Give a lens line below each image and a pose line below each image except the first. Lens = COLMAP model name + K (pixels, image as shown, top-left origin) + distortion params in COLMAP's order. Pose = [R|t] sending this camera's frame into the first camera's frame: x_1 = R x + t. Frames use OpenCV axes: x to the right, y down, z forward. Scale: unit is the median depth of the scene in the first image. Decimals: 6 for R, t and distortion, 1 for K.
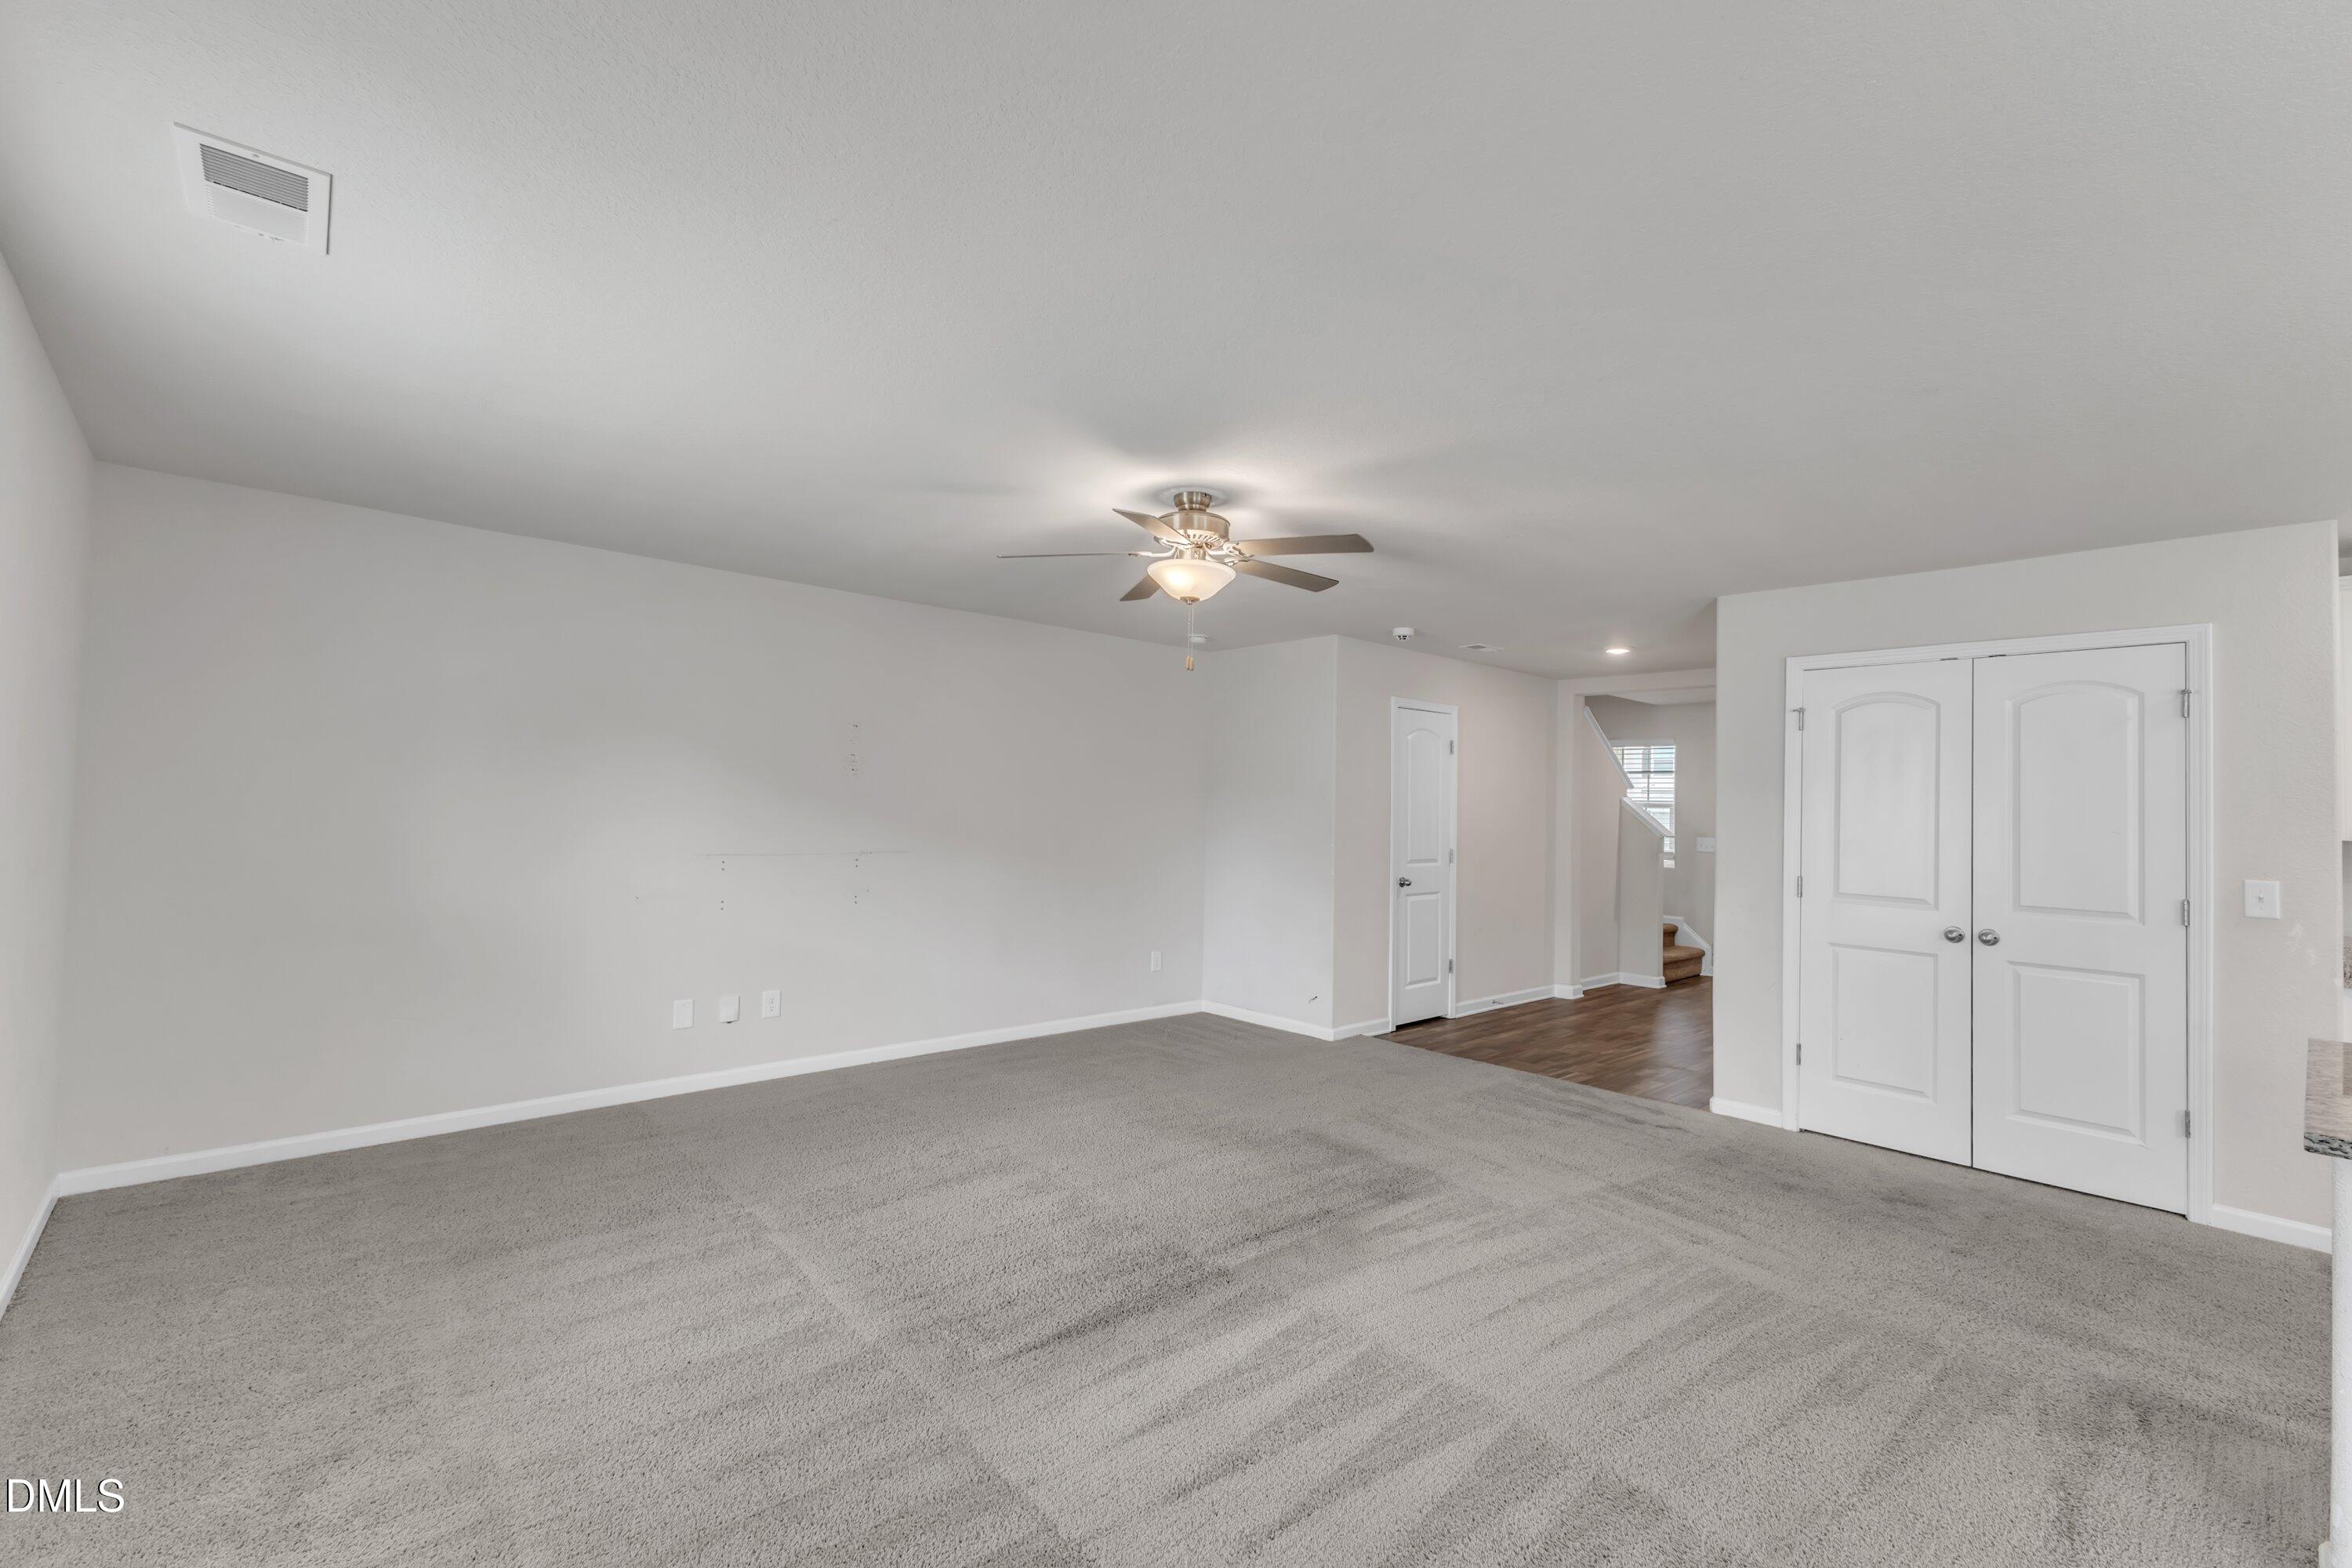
lens RADIAL K [[1029.1, 0, 1186.4], [0, 1029.1, 775.1], [0, 0, 1]] dist [0.015139, -0.003920]
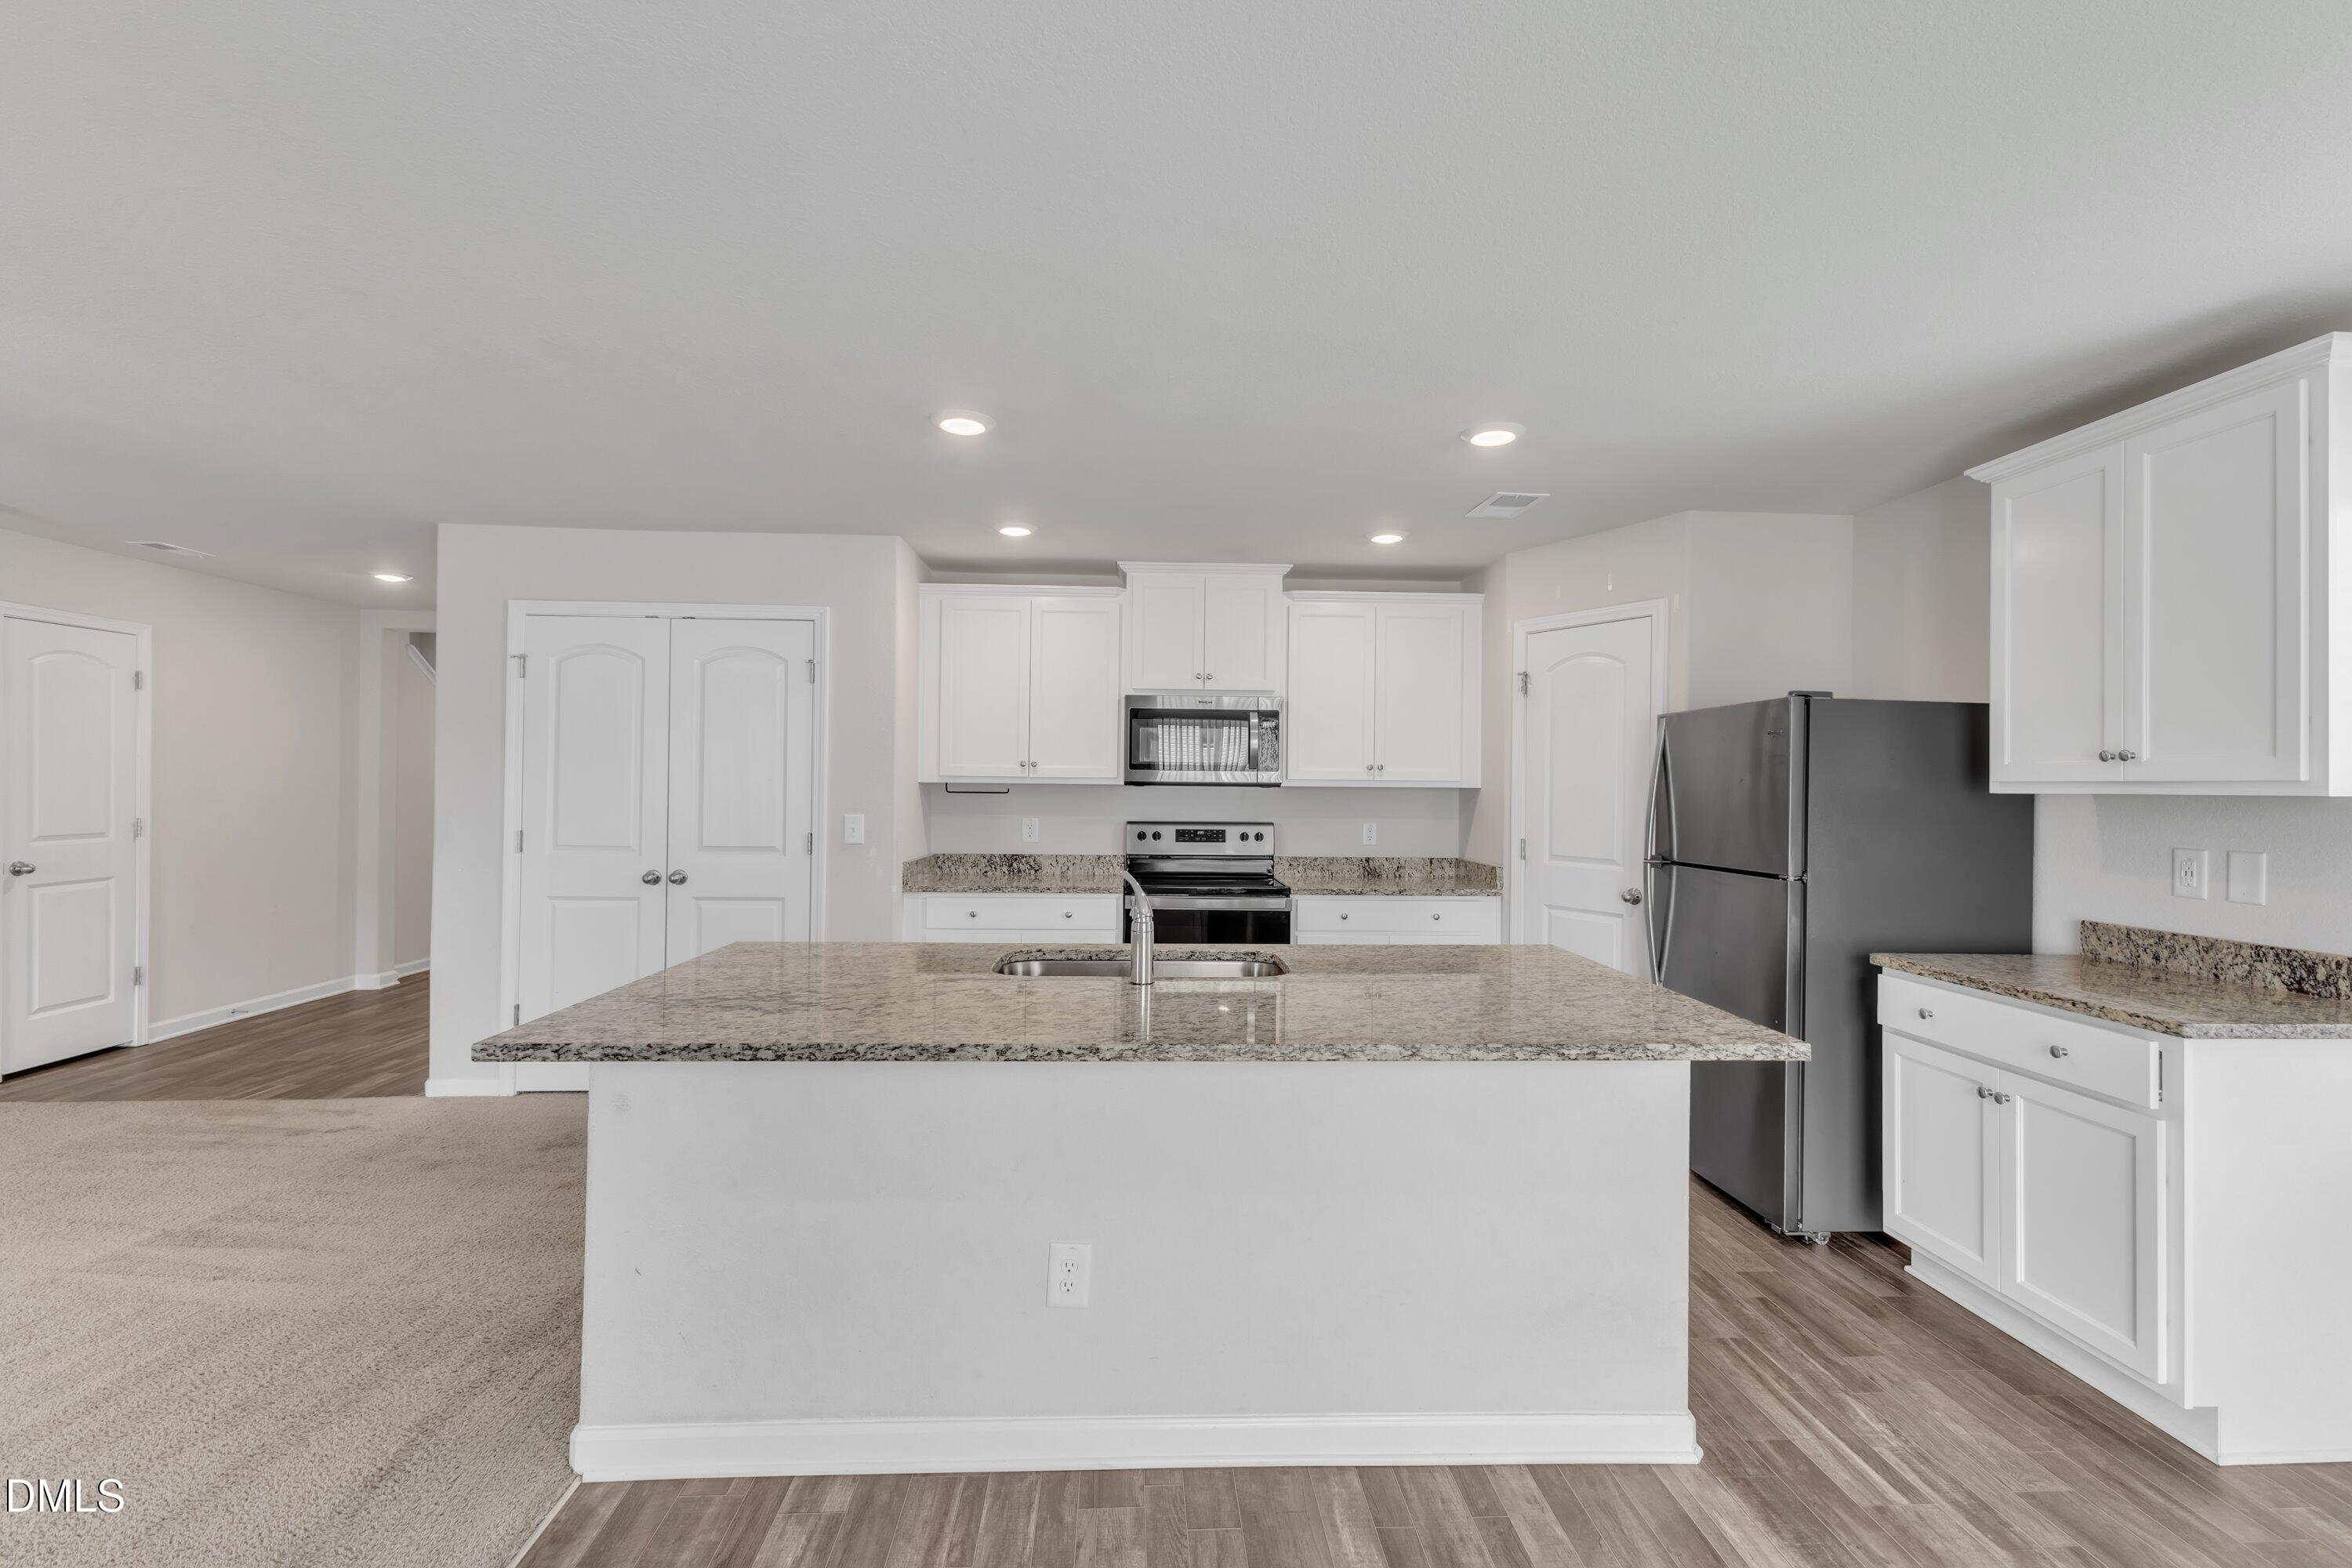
lens RADIAL K [[1029.1, 0, 1186.4], [0, 1029.1, 775.1], [0, 0, 1]] dist [0.015139, -0.003920]
pose [[0.633773, -0.010659, 0.773446, 0.248756], [-0.019284, 0.999377, 0.029575, 0.006621], [-0.773279, -0.033659, 0.633172, -0.082897]]
